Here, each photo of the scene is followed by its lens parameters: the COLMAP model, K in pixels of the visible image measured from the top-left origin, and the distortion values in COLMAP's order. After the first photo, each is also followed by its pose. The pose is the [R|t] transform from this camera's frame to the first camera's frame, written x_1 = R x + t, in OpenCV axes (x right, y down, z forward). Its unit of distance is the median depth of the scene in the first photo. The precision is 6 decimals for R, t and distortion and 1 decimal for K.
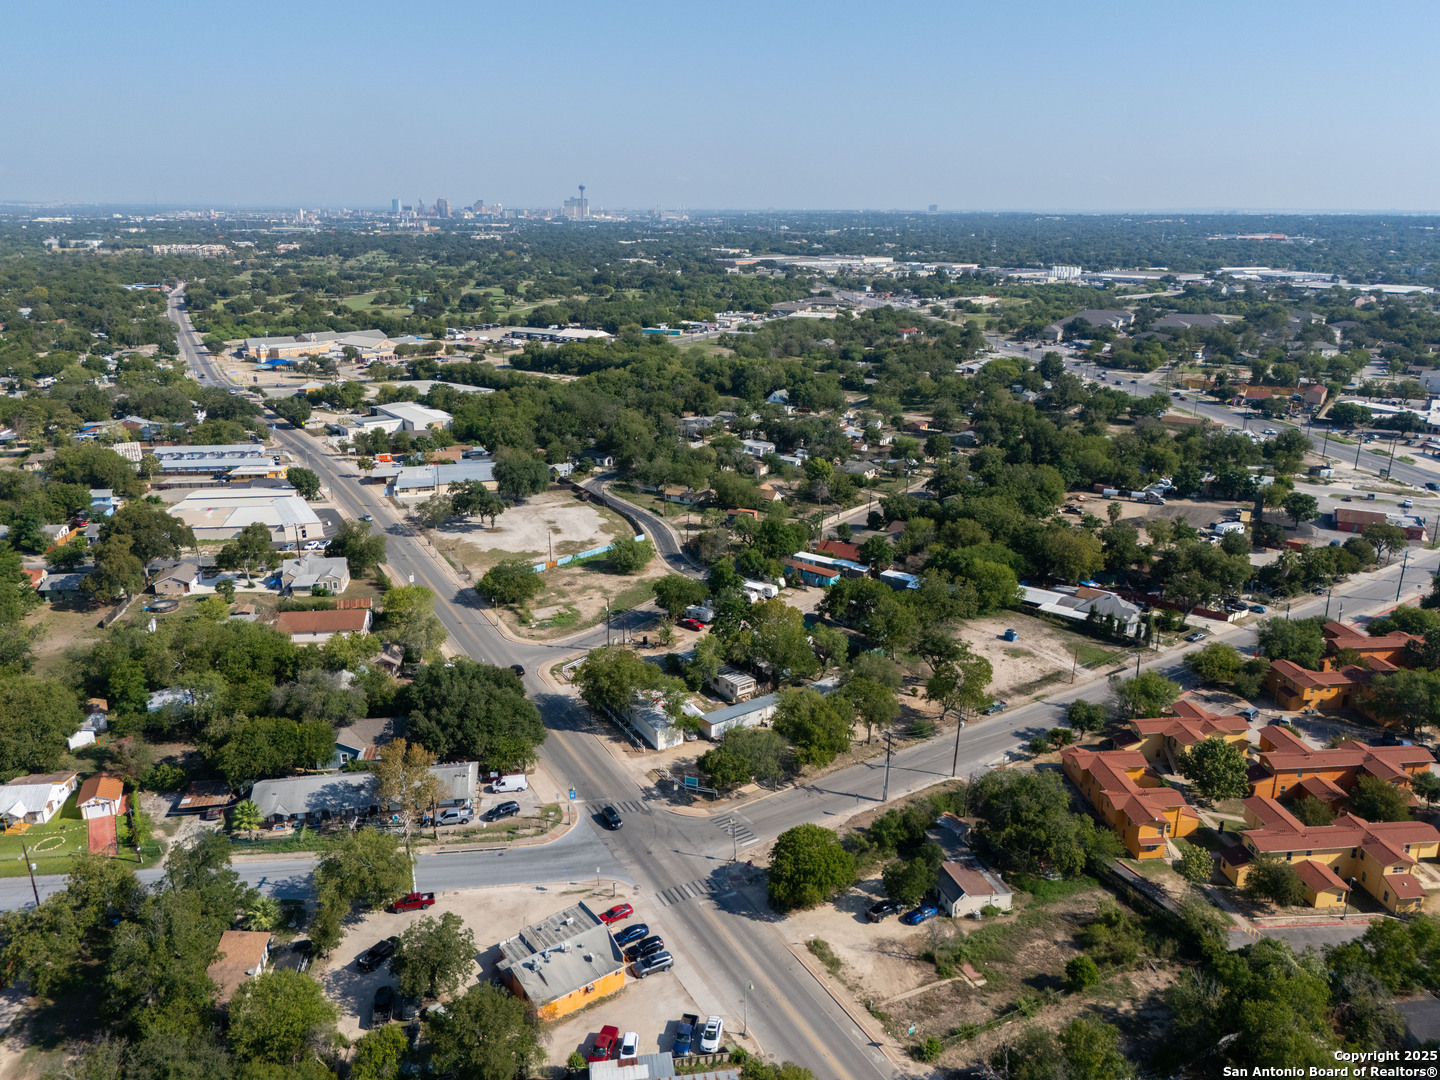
lens RADIAL K [[1063.4, 0, 723.3], [0, 1063.4, 549.2], [0, 0, 1]] dist [0.068081, -0.069485]
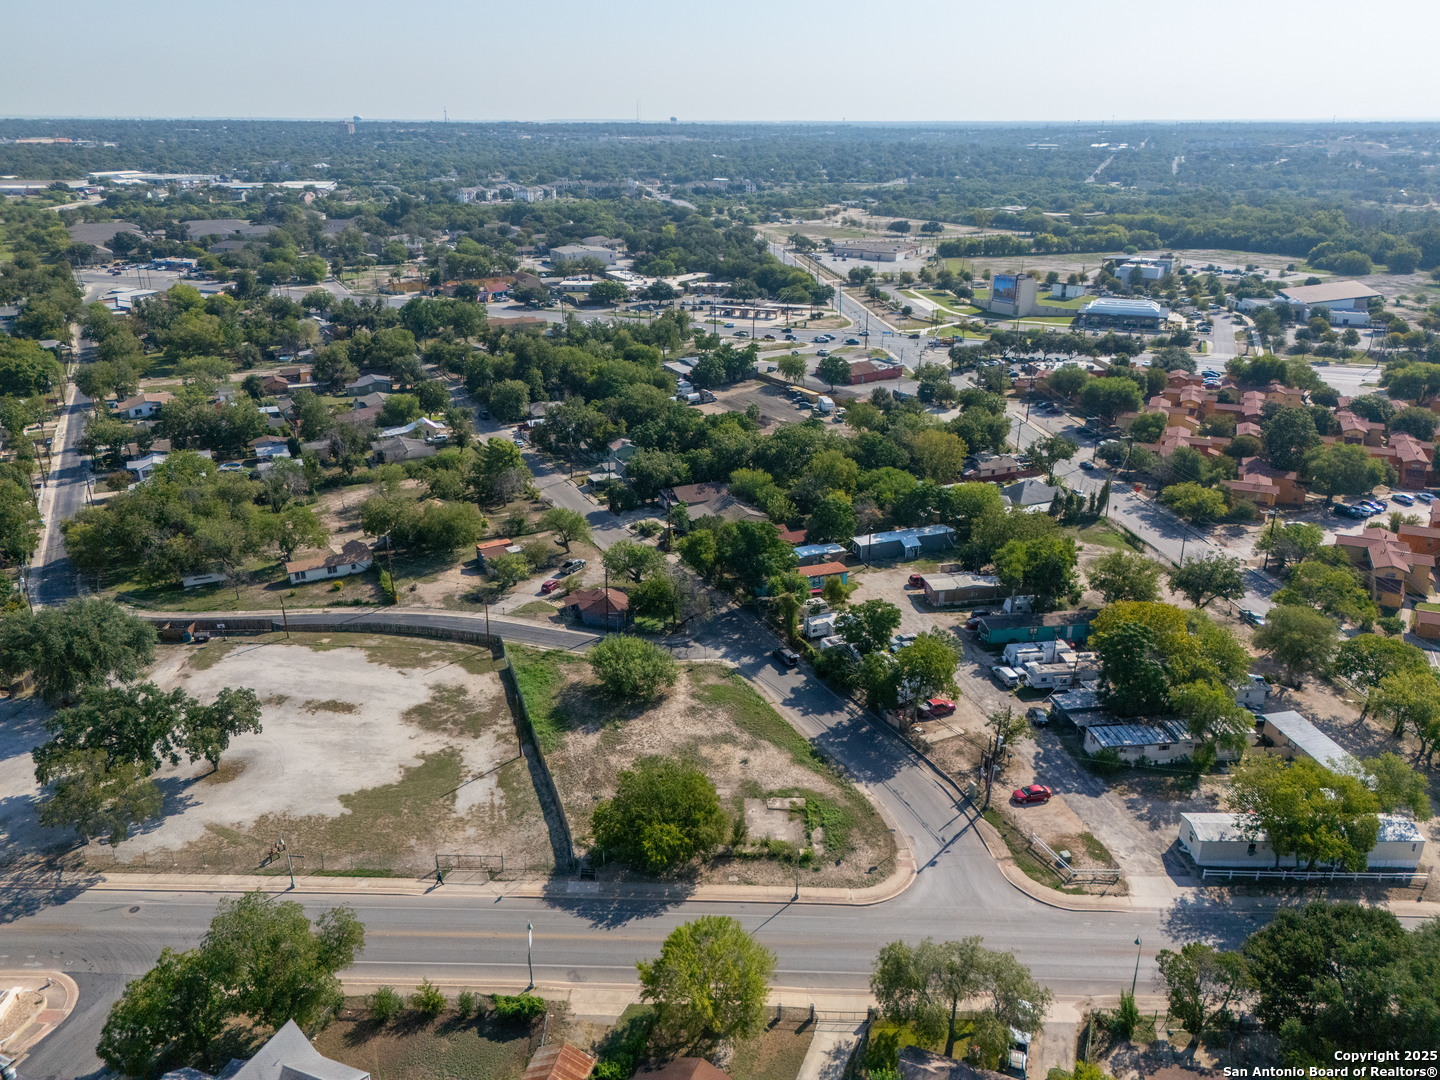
lens RADIAL K [[1063.4, 0, 722.8], [0, 1063.4, 536.1], [0, 0, 1]] dist [0.068081, -0.069485]
pose [[0.495465, -0.320265, 0.807431, -0.282237], [0.266796, 0.940725, 0.209421, -0.093174], [-0.826640, 0.111659, 0.551541, 0.382281]]
